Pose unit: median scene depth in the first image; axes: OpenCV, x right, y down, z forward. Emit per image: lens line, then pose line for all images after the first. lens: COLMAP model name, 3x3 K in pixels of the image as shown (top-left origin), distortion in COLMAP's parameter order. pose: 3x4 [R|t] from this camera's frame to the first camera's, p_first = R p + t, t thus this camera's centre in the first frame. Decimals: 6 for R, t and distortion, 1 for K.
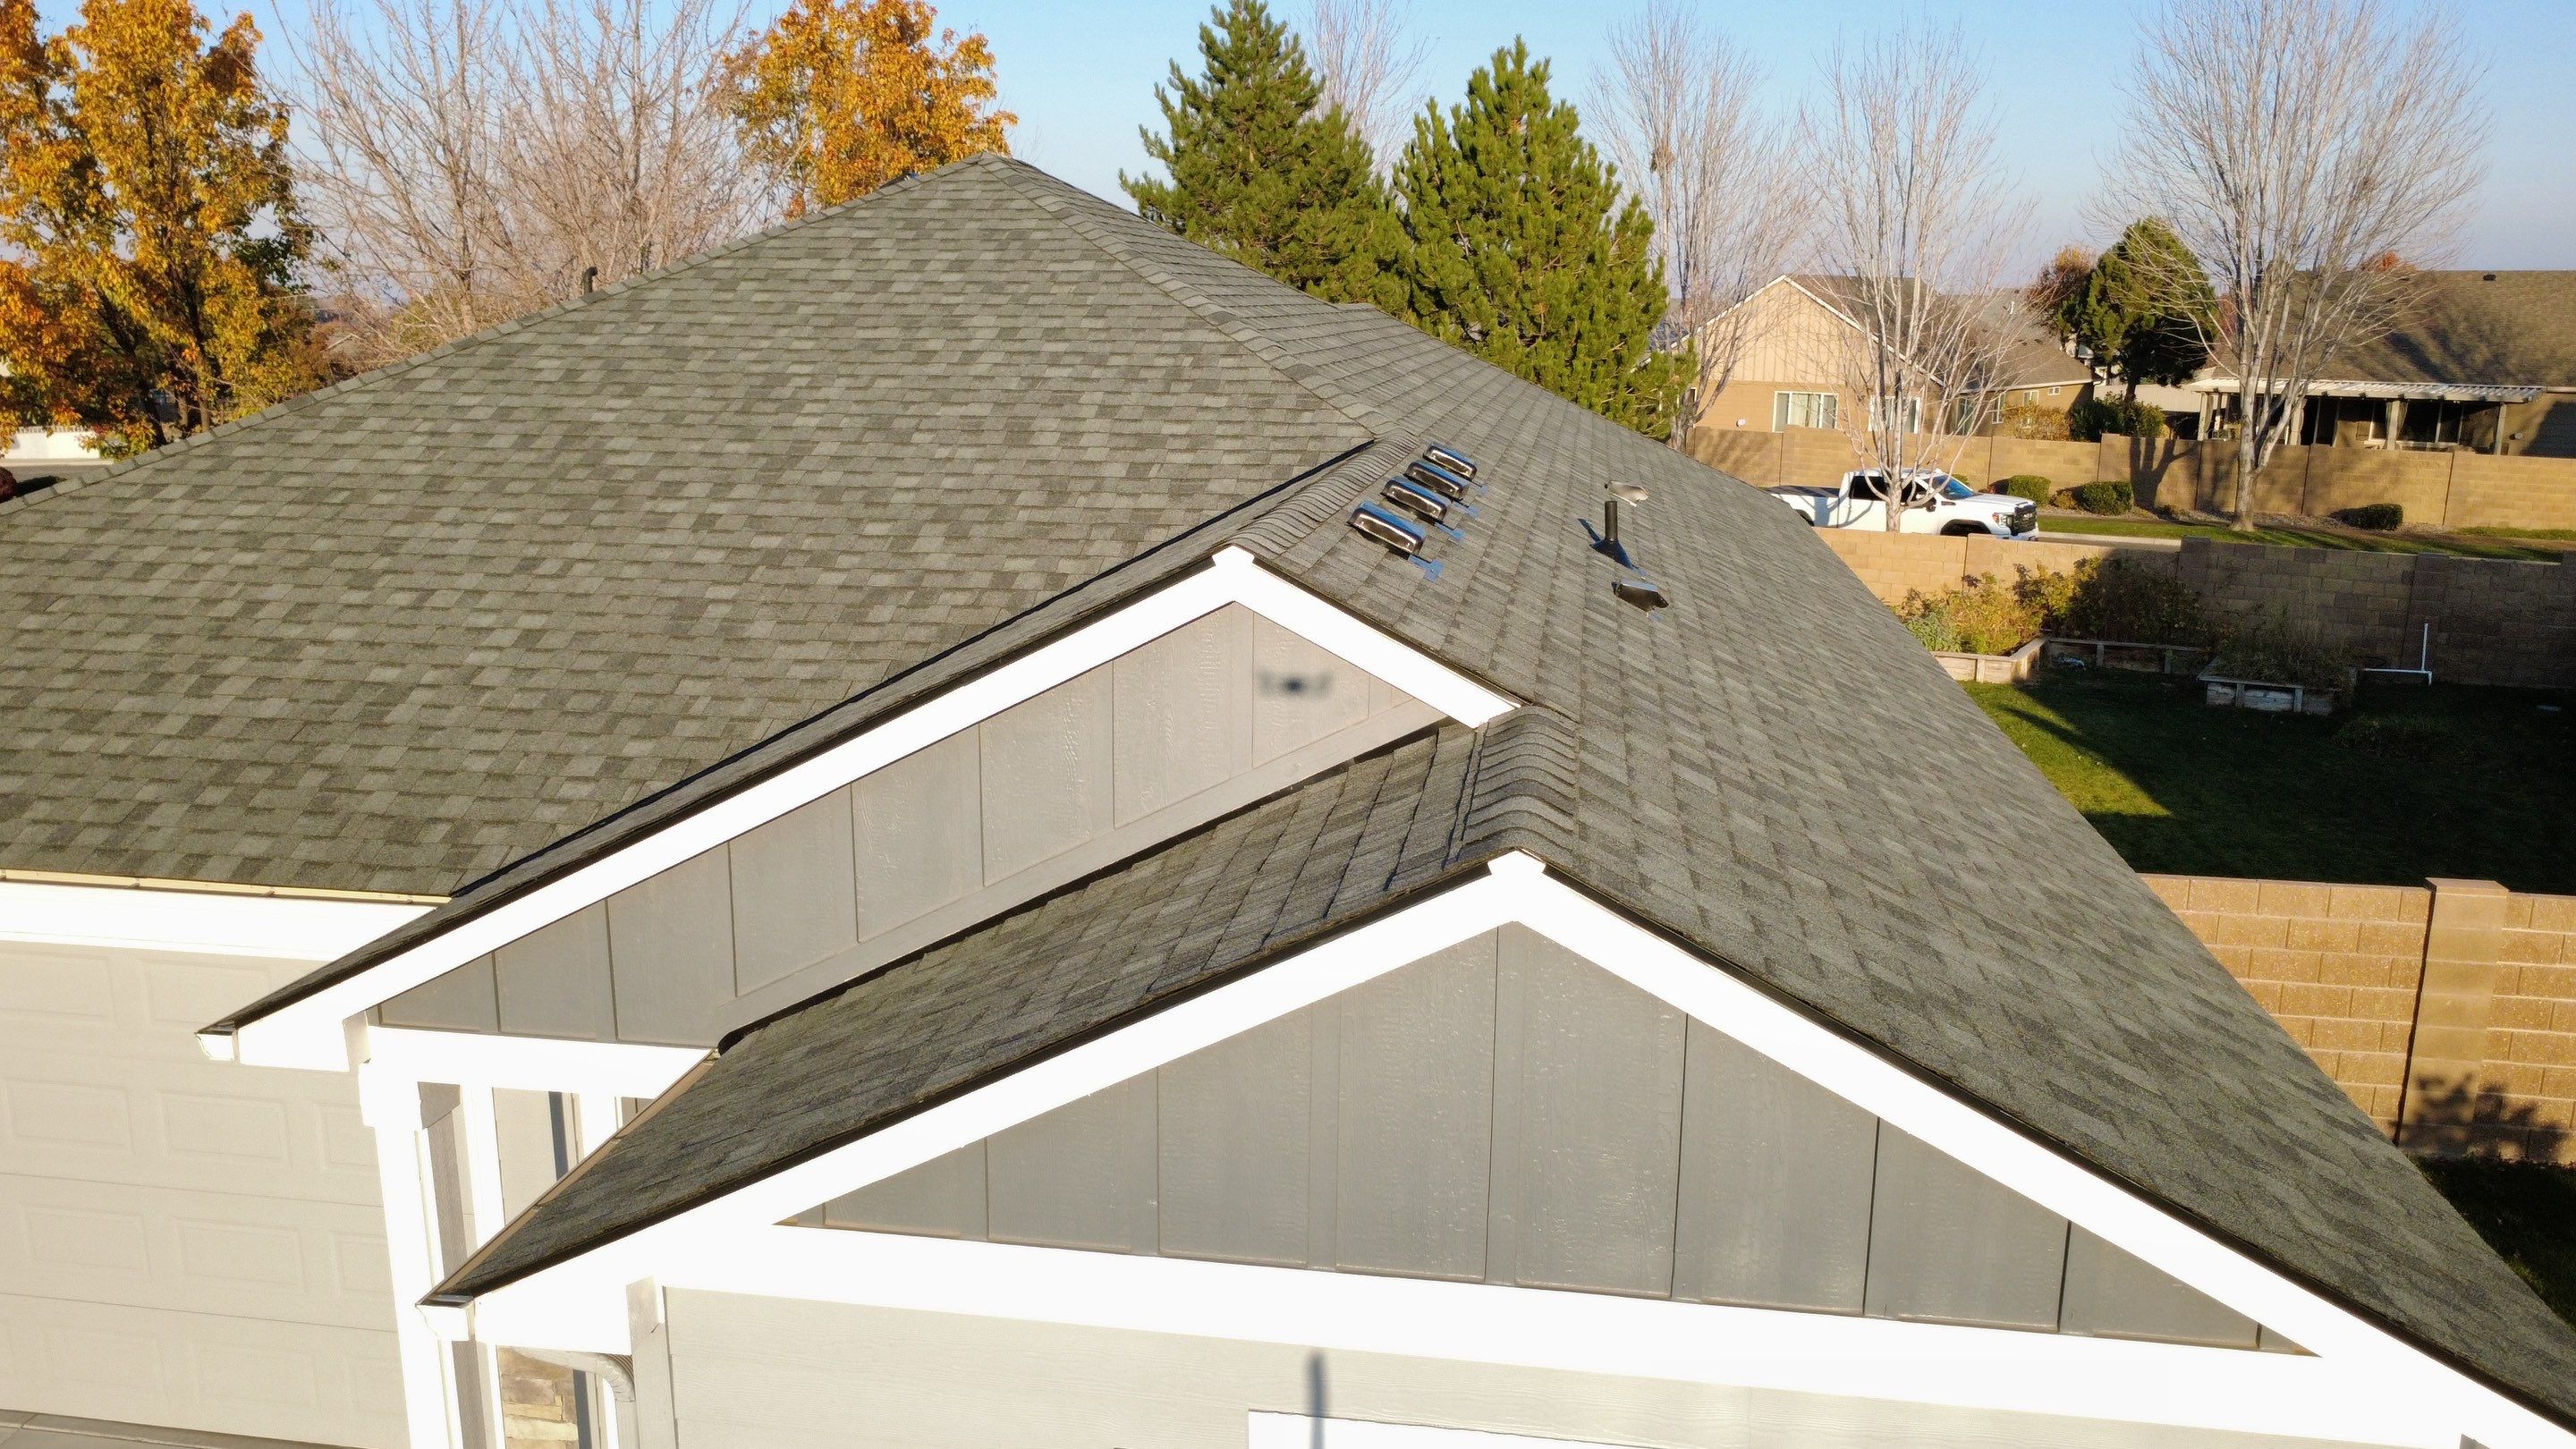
lens RADIAL K [[1885.8, 0, 1288.0], [0, 1885.8, 724.5], [0, 0, 1]] dist [-0.001360, 0.004283]
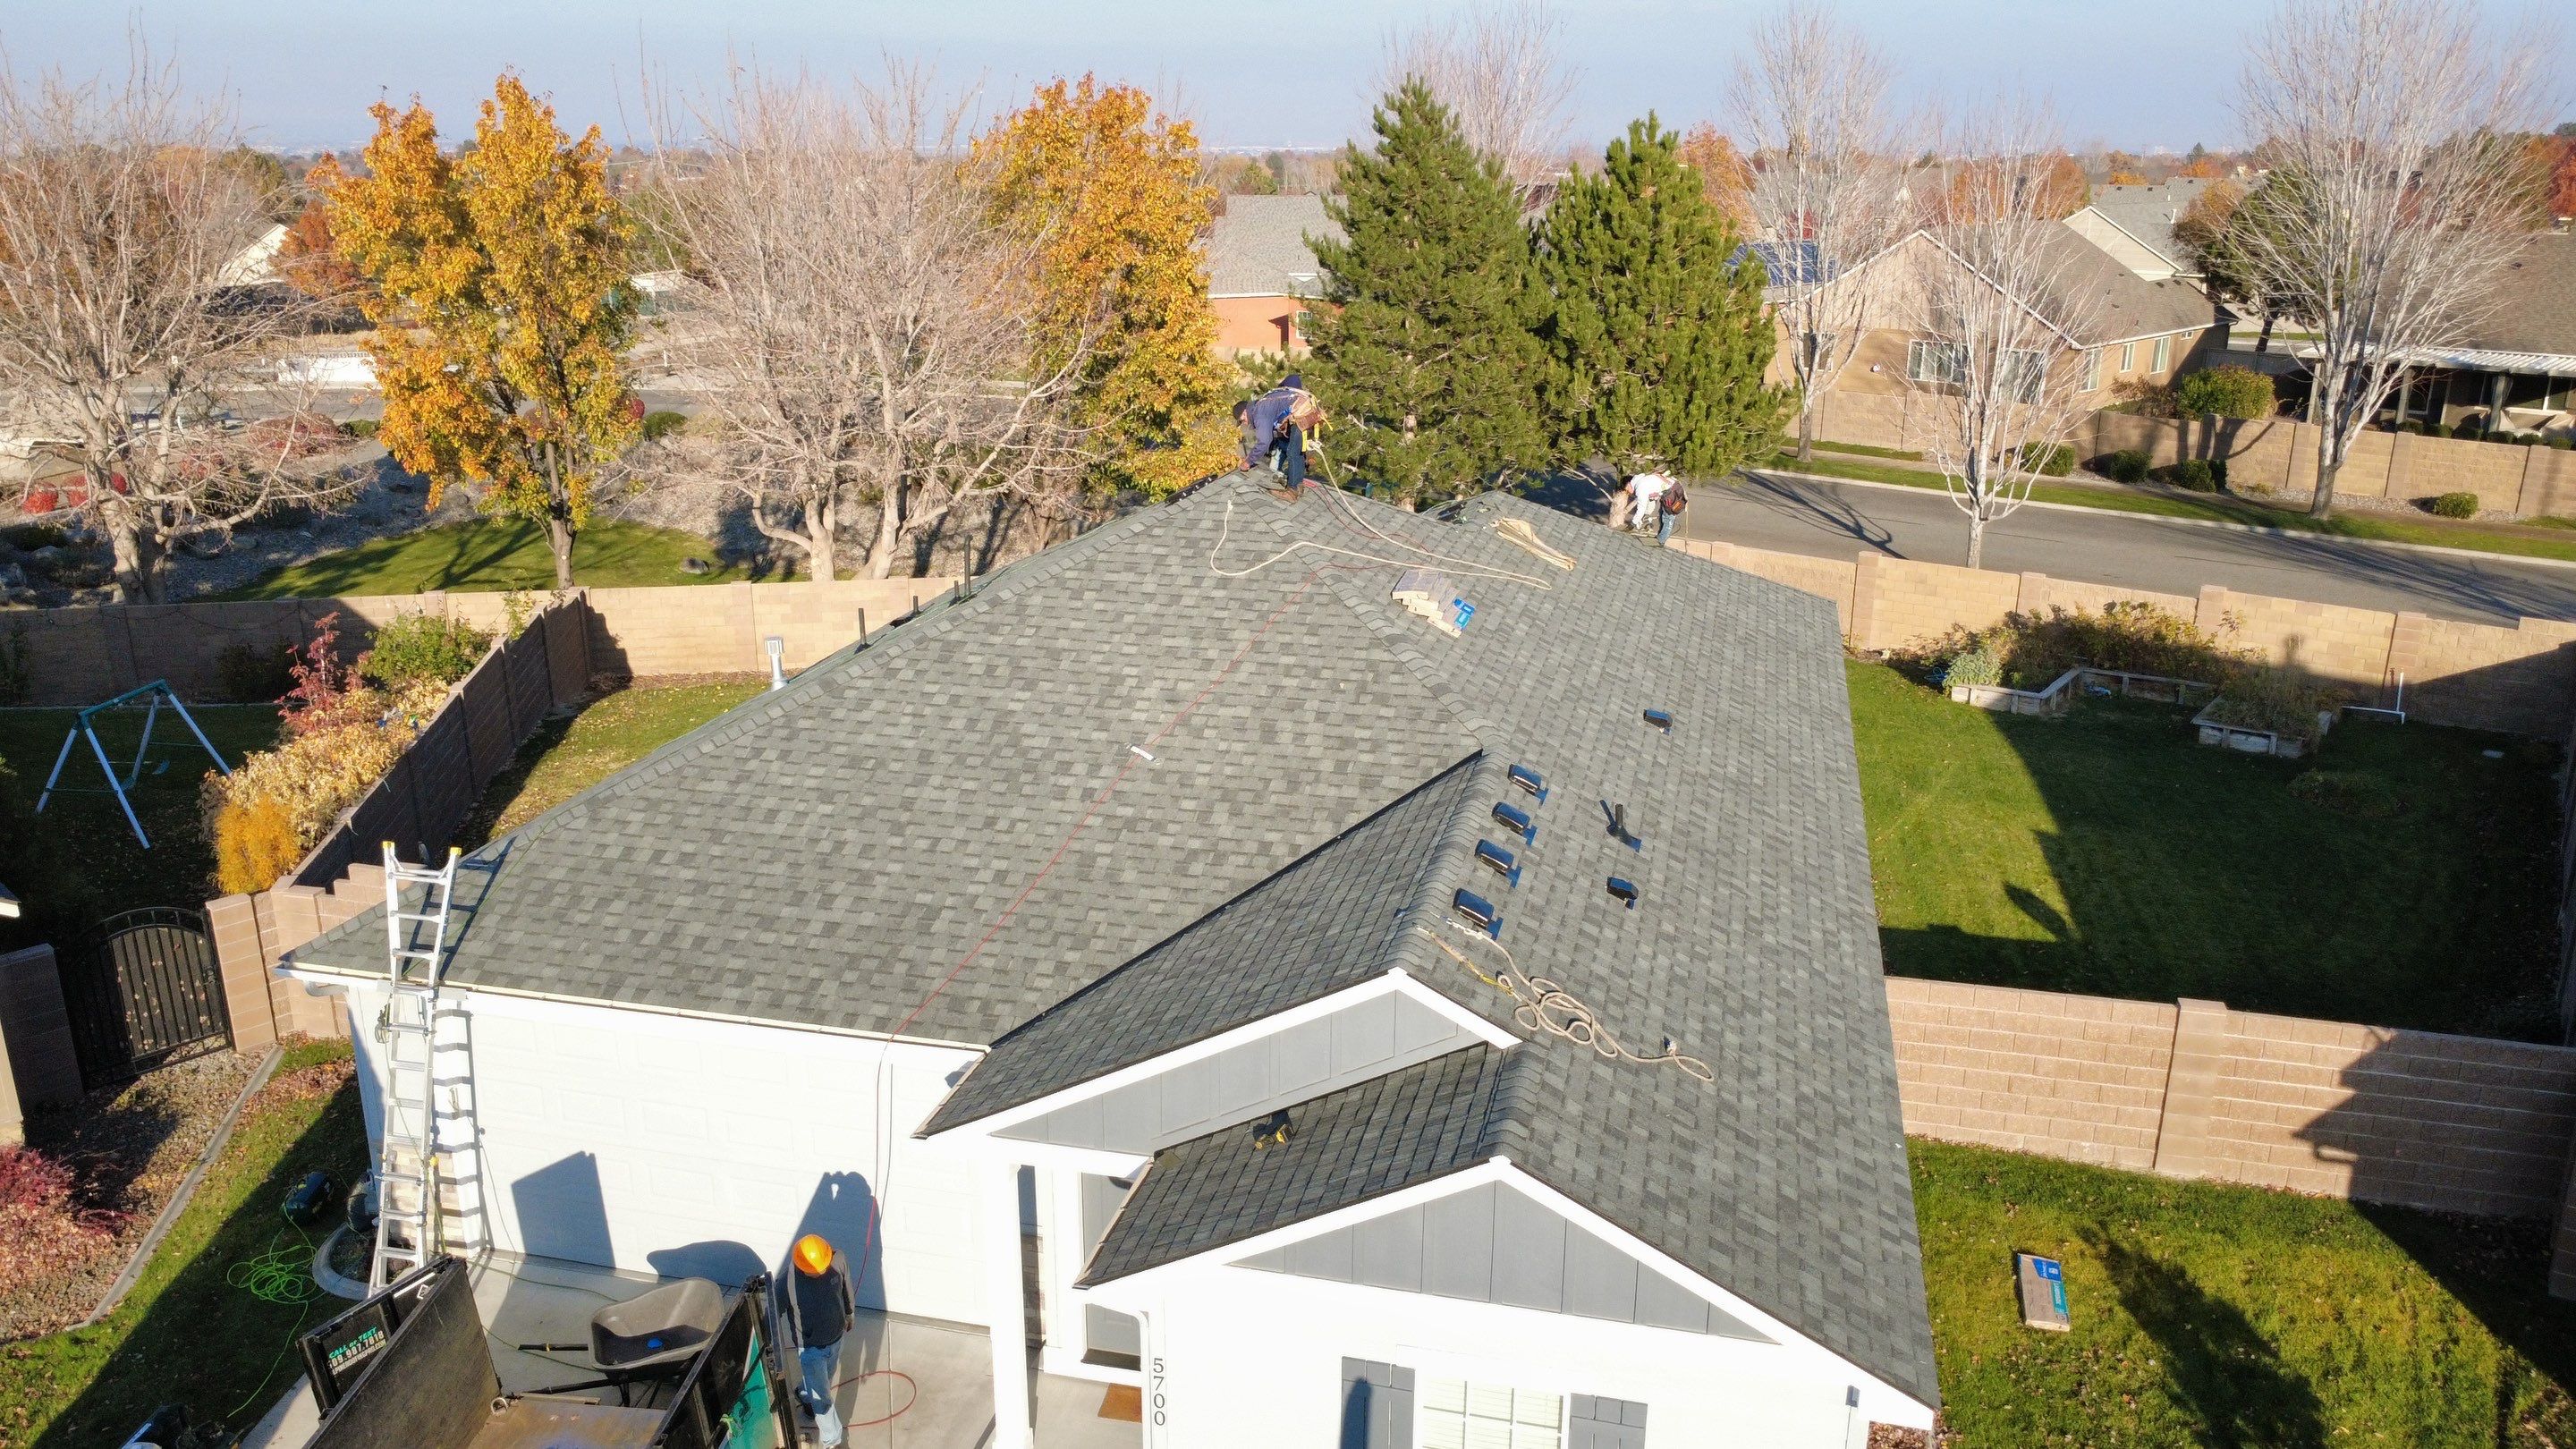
lens RADIAL K [[1885.8, 0, 1288.0], [0, 1885.8, 724.5], [0, 0, 1]] dist [-0.001360, 0.004283]
pose [[0.996504, 0.020332, -0.081030, 0.008989], [-0.013654, 0.996528, 0.082132, -0.299360], [0.082418, -0.080739, 0.993322, -0.649663]]
